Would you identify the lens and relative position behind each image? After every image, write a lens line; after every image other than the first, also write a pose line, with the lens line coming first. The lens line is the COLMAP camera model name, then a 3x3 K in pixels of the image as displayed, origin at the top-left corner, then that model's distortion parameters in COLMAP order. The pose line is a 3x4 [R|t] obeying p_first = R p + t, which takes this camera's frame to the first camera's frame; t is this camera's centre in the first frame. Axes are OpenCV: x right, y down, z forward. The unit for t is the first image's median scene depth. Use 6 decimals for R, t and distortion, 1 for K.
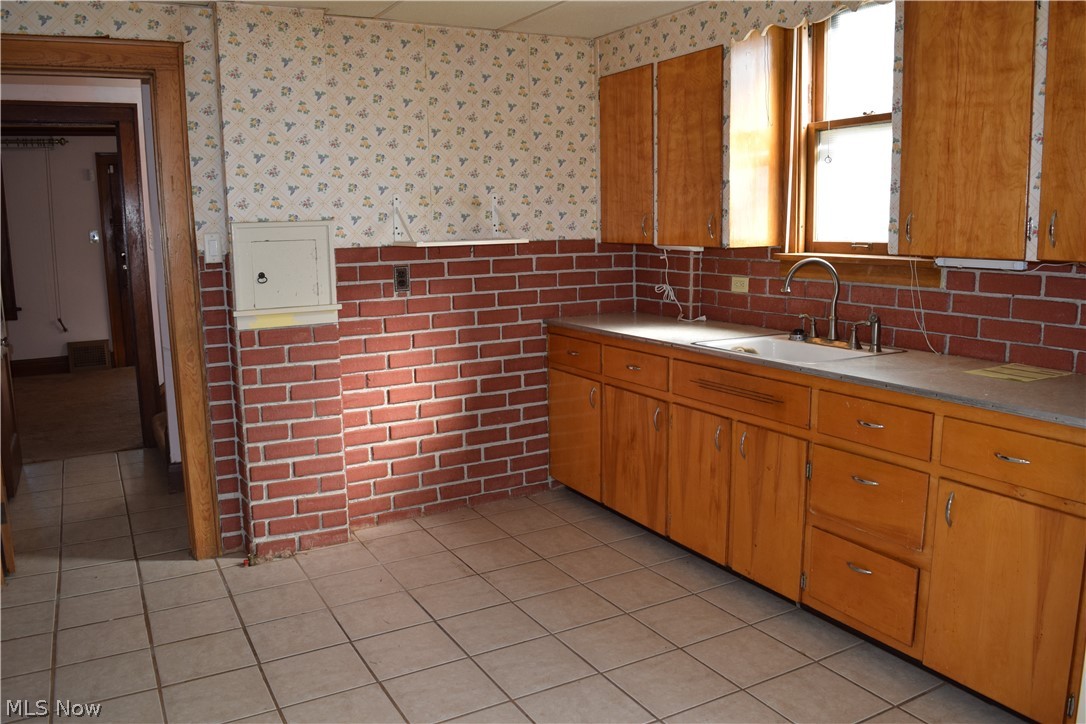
lens RADIAL K [[862.1, 0, 534.8], [0, 862.1, 357.9], [0, 0, 1]] dist [-0.083770, 0.010967]
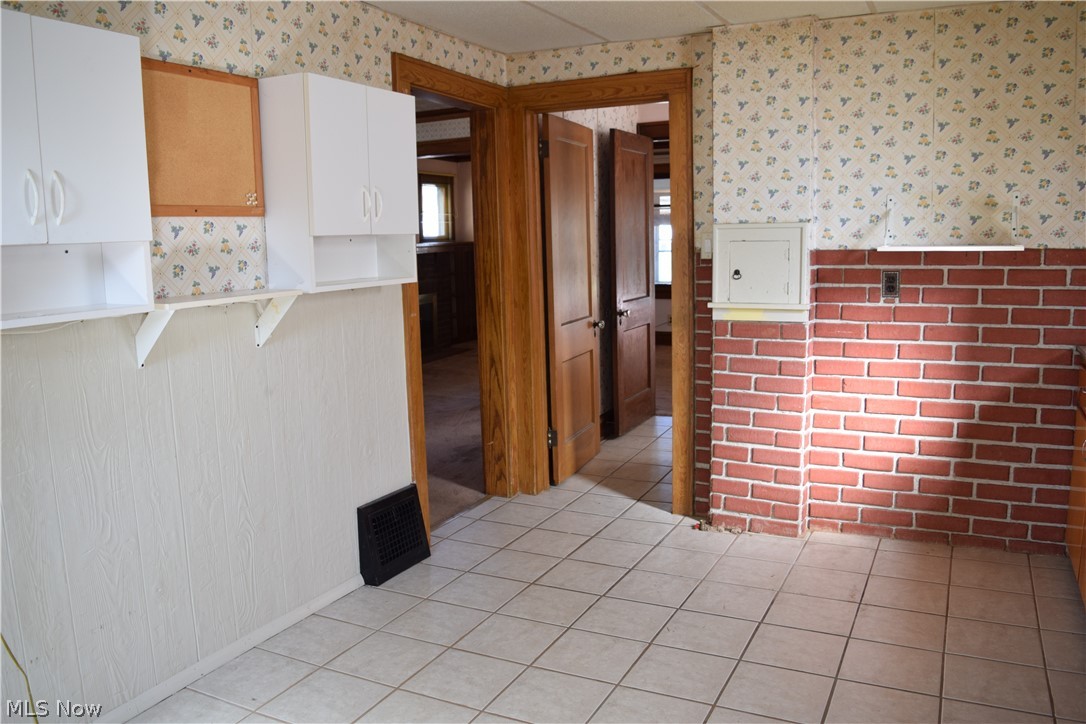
lens RADIAL K [[862.1, 0, 534.8], [0, 862.1, 357.9], [0, 0, 1]] dist [-0.083770, 0.010967]
pose [[0.566938, 0.125995, -0.814068, 0.402304], [-0.117930, 0.990468, 0.071167, -0.032517], [0.815275, 0.055656, 0.576393, 0.148081]]
